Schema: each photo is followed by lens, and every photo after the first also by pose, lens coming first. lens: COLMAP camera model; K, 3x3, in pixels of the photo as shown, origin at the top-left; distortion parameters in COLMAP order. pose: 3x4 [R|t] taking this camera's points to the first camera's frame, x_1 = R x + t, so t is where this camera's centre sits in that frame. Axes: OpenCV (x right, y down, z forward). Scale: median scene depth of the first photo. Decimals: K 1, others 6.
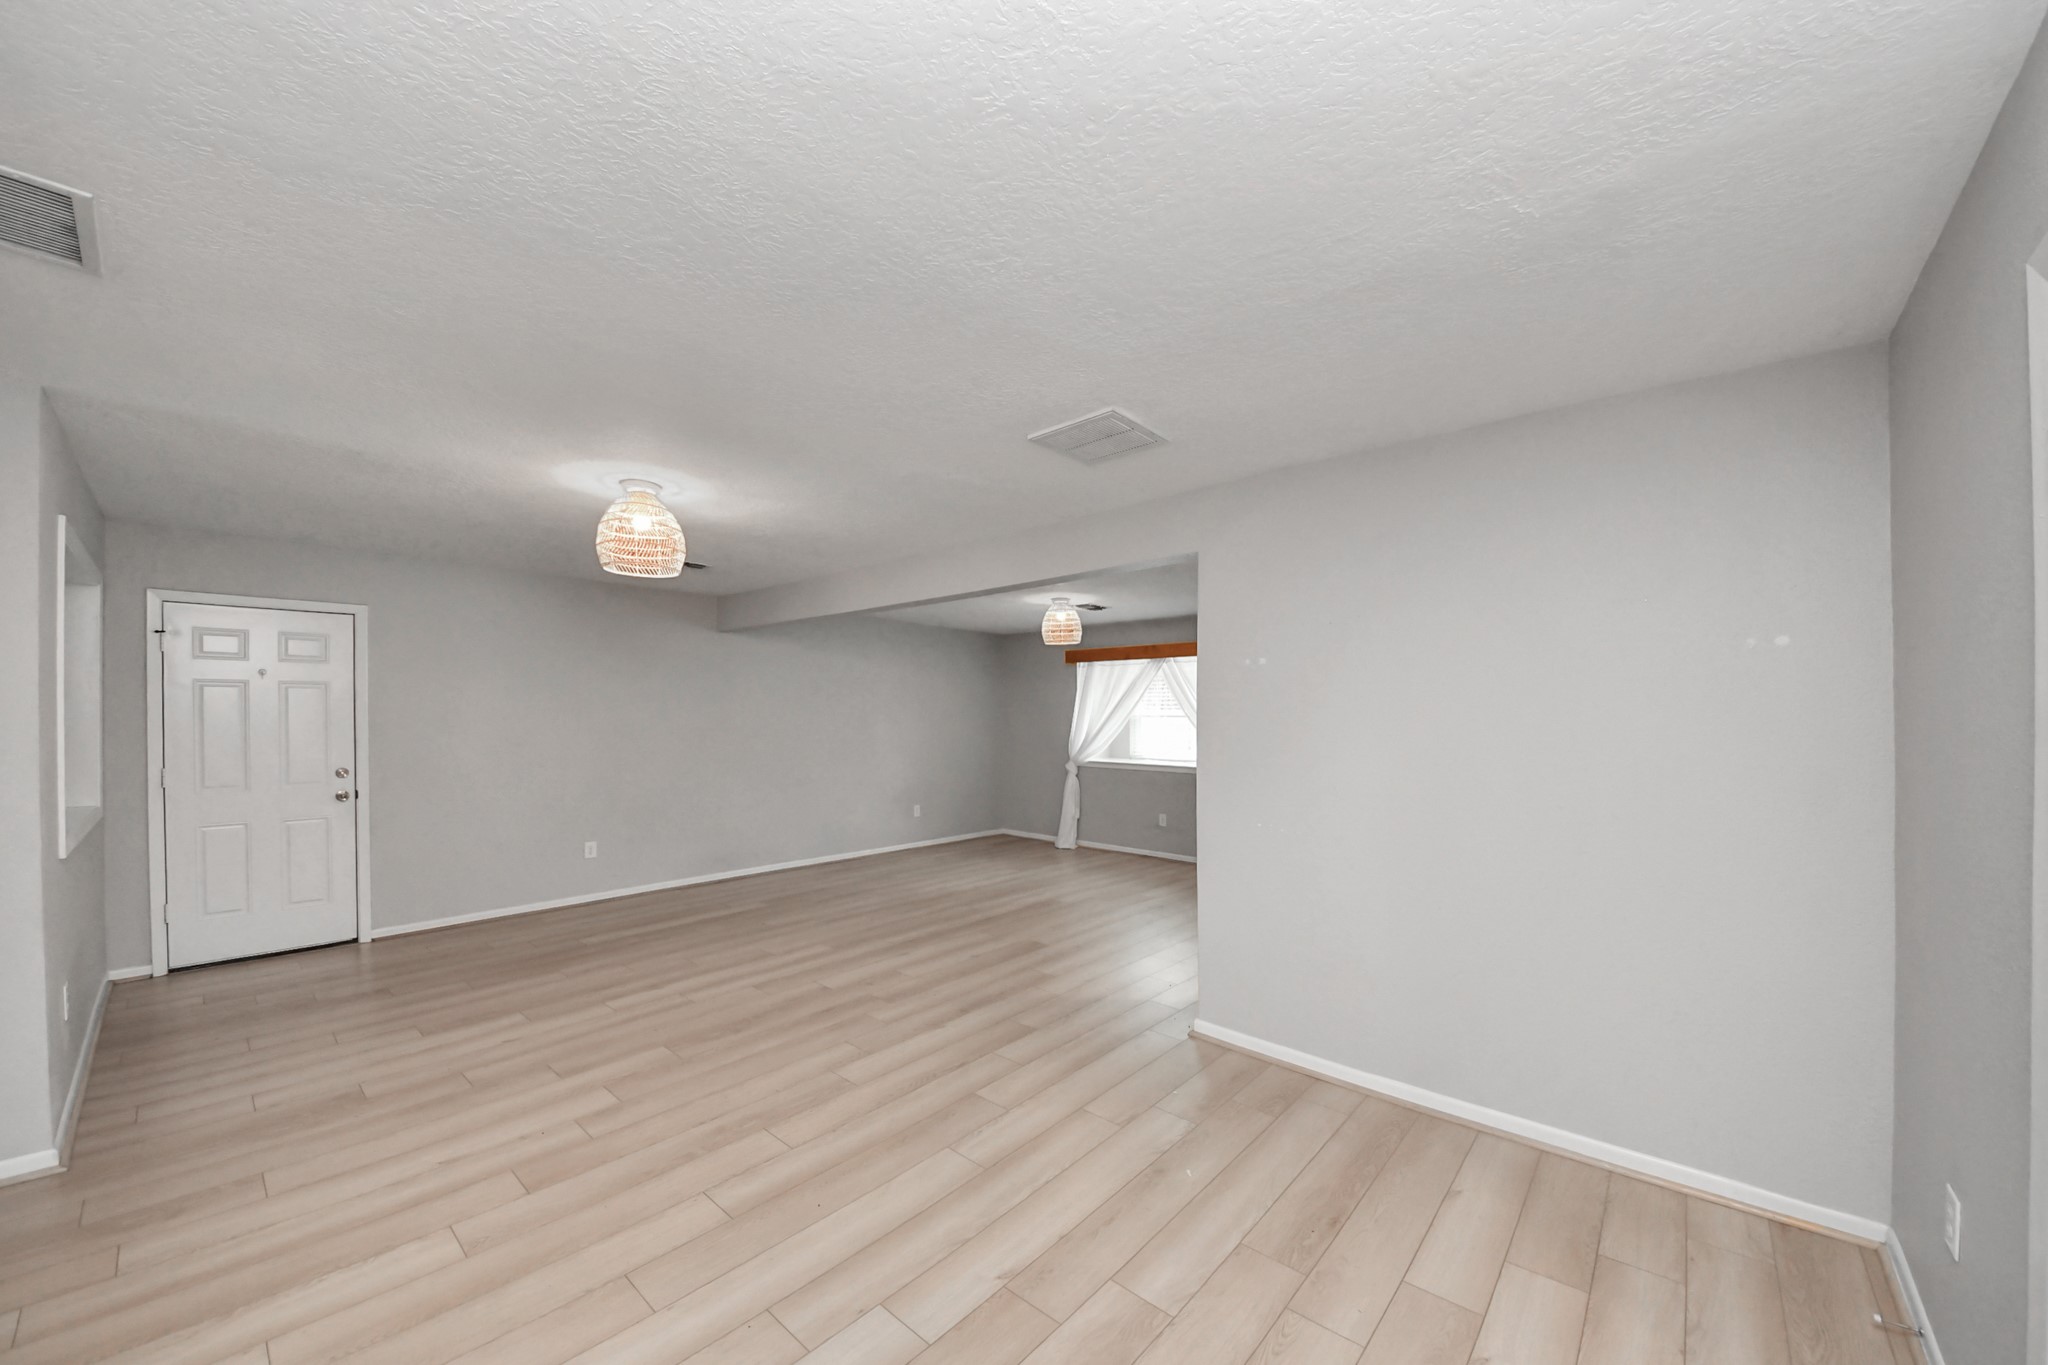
lens RADIAL K [[745.7, 0, 1025.6], [0, 745.7, 718.9], [0, 0, 1]] dist [0.000884, -0.009420]
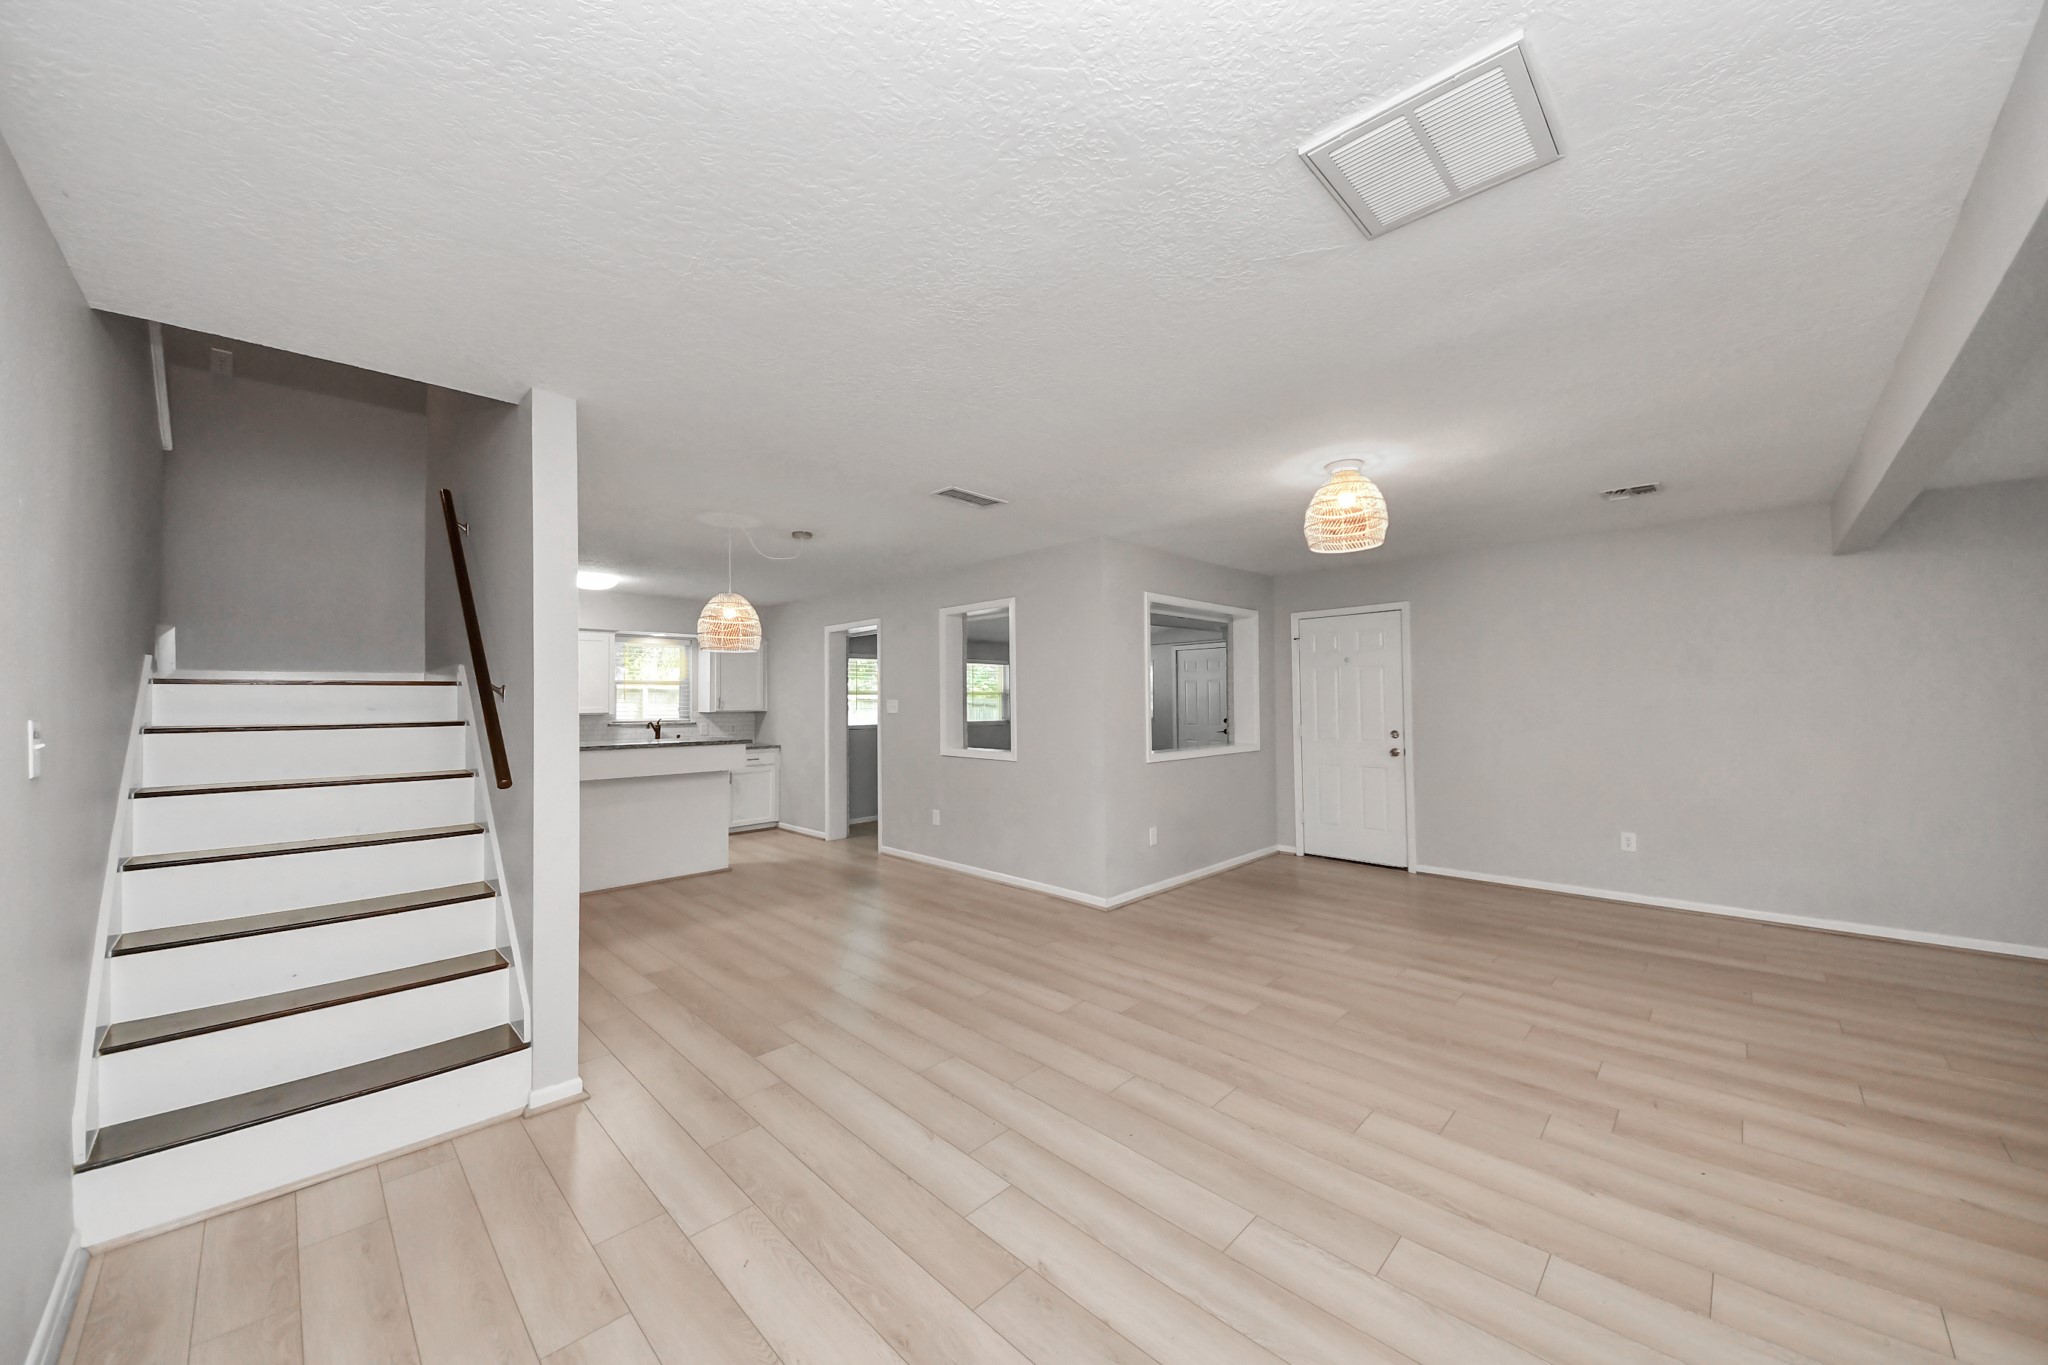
lens RADIAL K [[726.4, 0, 1018.3], [0, 726.4, 686.5], [0, 0, 1]] dist [0.053609, -0.028975]
pose [[-0.057954, -0.015403, -0.998200, 0.500195], [0.009001, 0.999832, -0.015951, 0.006107], [0.998279, -0.009909, -0.057805, 0.546277]]
